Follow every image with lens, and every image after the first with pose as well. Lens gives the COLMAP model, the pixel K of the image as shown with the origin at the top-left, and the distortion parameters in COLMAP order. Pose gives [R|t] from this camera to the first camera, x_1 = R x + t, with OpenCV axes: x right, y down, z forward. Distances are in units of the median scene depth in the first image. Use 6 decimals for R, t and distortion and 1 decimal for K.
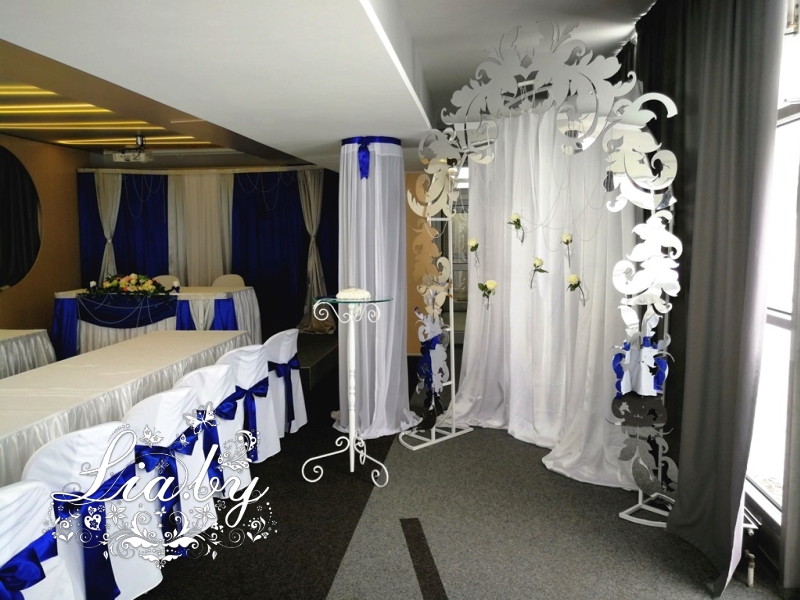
lens RADIAL K [[658.2, 0, 400.0], [0, 658.2, 300.0], [0, 0, 1]] dist [-0.002988, 0.011642]
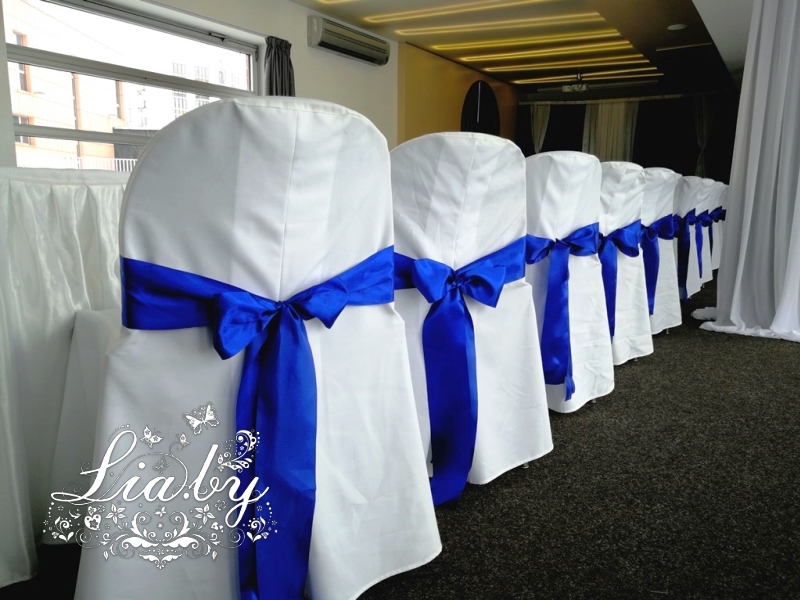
lens RADIAL K [[649.7, 0, 404.5], [0, 649.7, 296.2], [0, 0, 1]] dist [-0.020466, 0.049171]
pose [[0.916807, 0.078077, -0.391624, -0.195970], [-0.059085, 0.996428, 0.060336, 0.188747], [0.394936, -0.032177, 0.918145, -0.491656]]
